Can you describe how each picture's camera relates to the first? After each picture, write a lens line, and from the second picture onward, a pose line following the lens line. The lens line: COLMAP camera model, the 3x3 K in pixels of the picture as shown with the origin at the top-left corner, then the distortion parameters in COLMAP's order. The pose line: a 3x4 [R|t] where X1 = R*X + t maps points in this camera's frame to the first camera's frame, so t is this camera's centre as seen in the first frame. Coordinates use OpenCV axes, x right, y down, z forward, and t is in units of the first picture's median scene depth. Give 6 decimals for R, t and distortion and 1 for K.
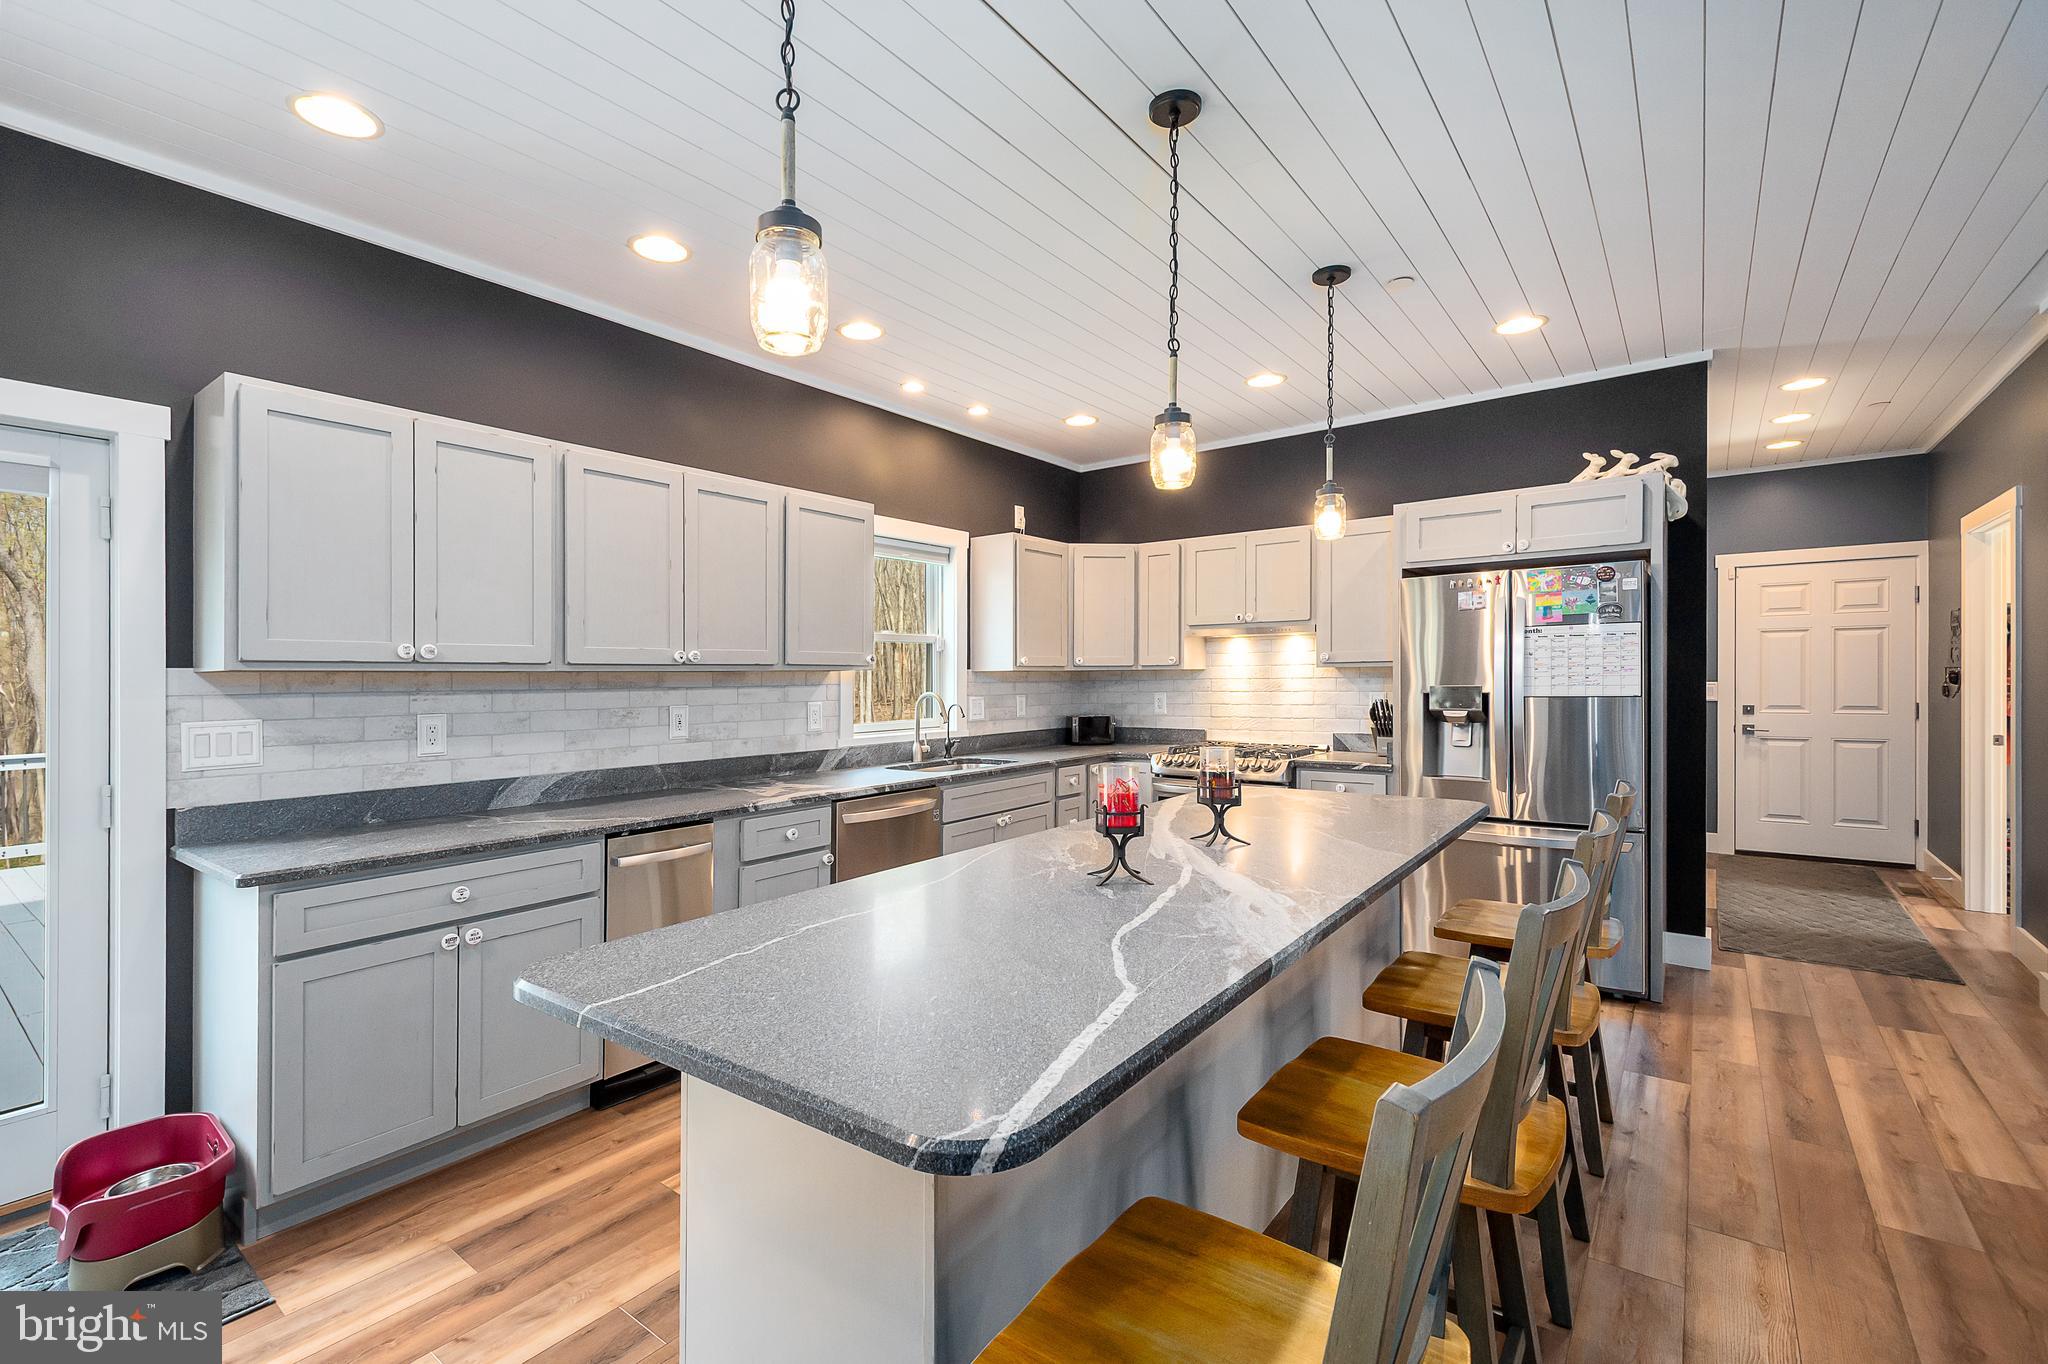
lens RADIAL K [[904.1, 0, 1040.0], [0, 904.1, 682.0], [0, 0, 1]] dist [0.011681, -0.003627]
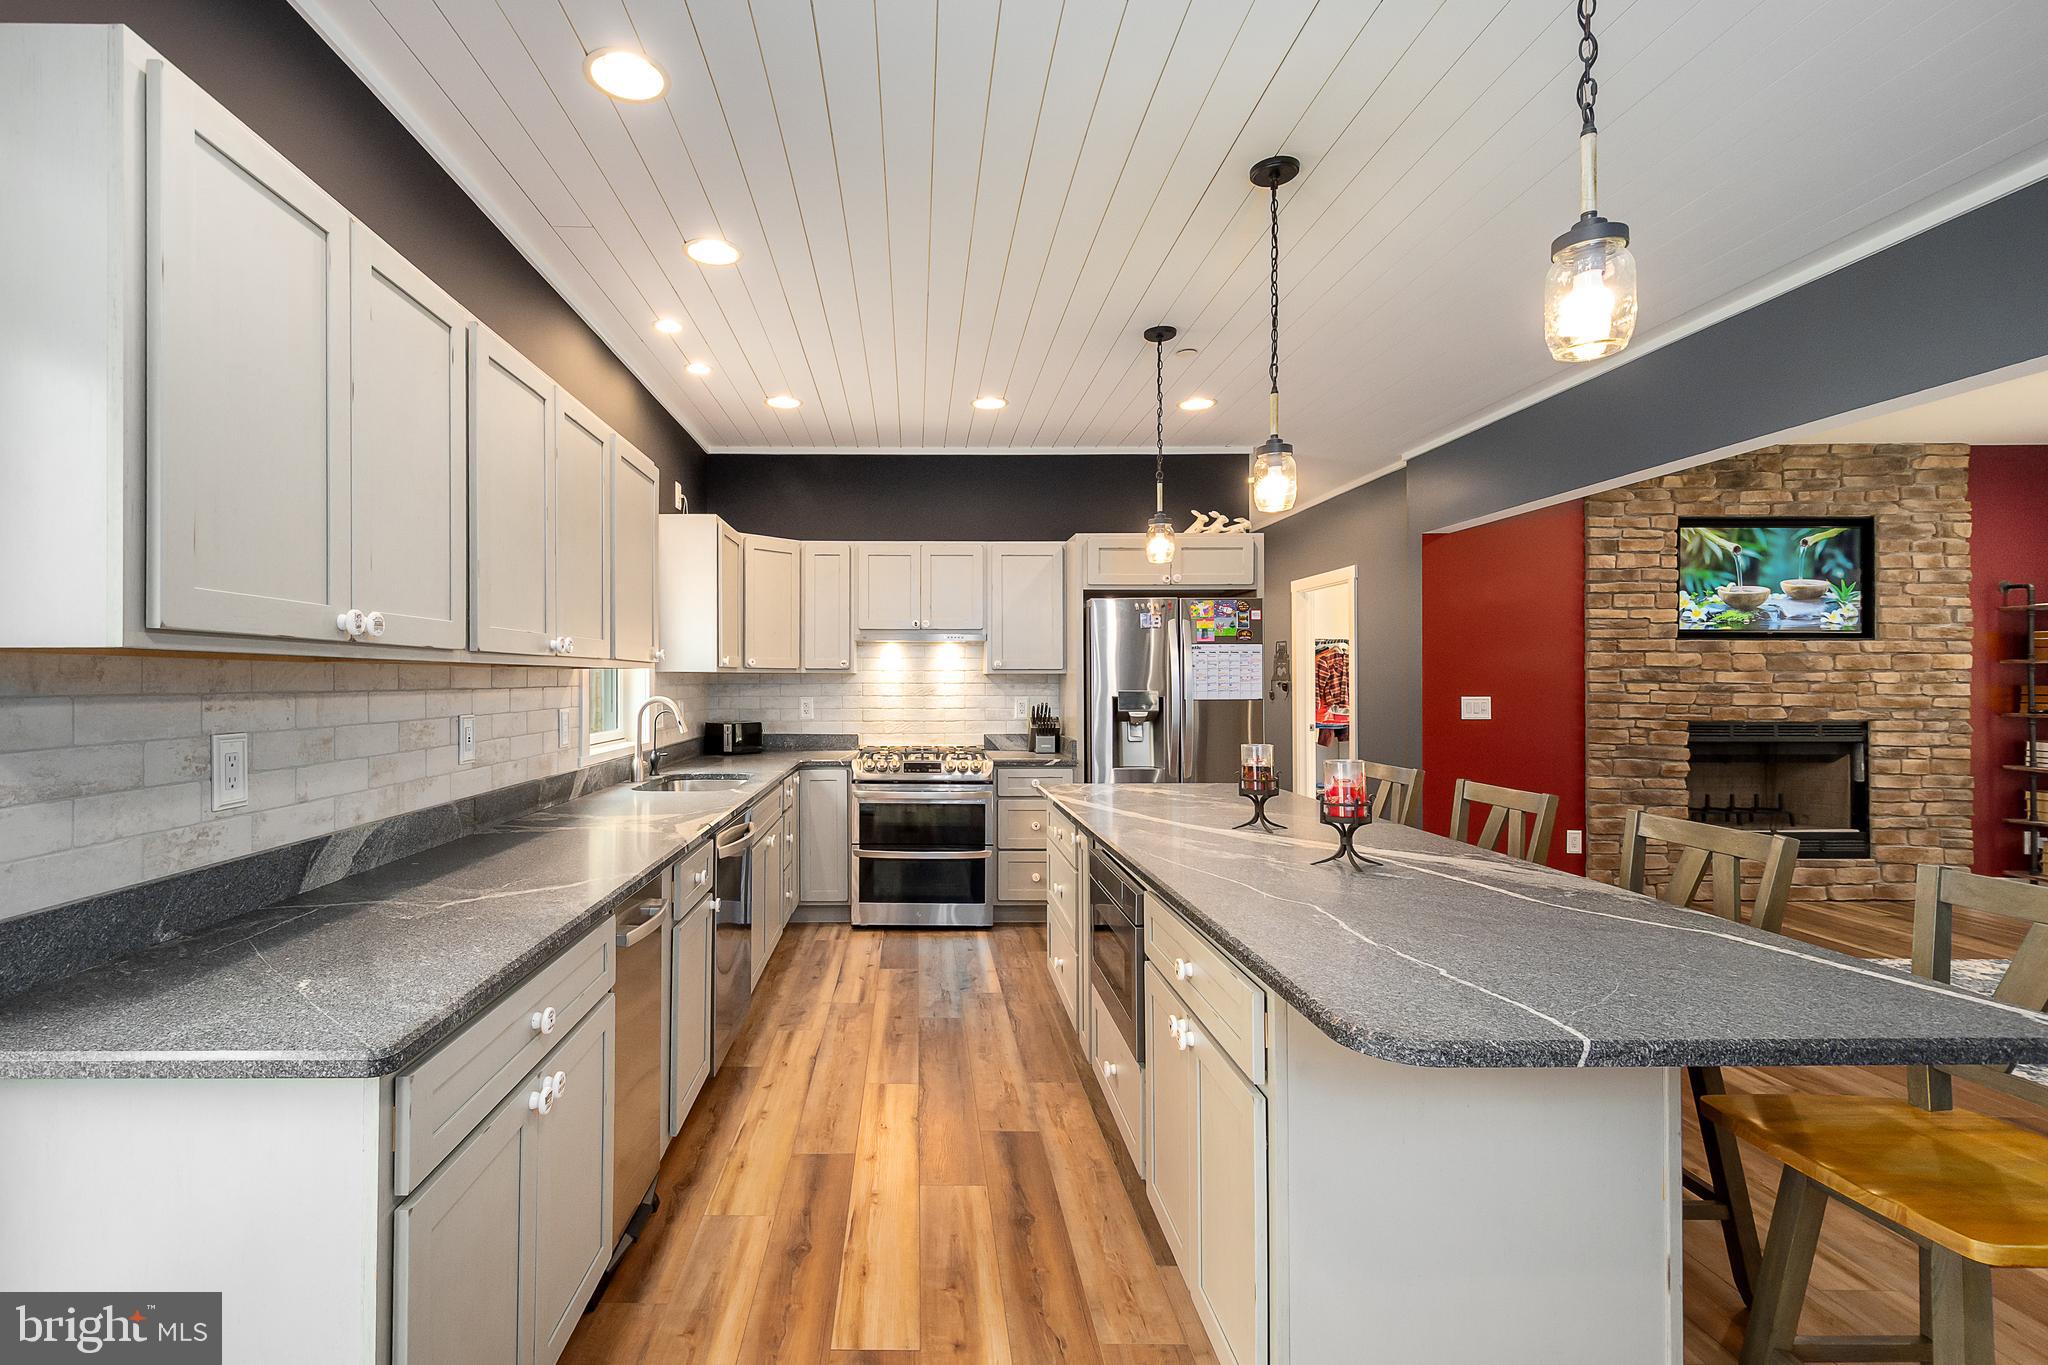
lens RADIAL K [[904.1, 0, 958.6], [0, 904.1, 683.1], [0, 0, 1]] dist [0.011681, -0.003627]
pose [[0.792501, 0.009648, 0.609794, -0.517964], [-0.006905, 0.999953, -0.006847, 0.003823], [-0.609831, 0.001216, 0.792530, 0.221467]]
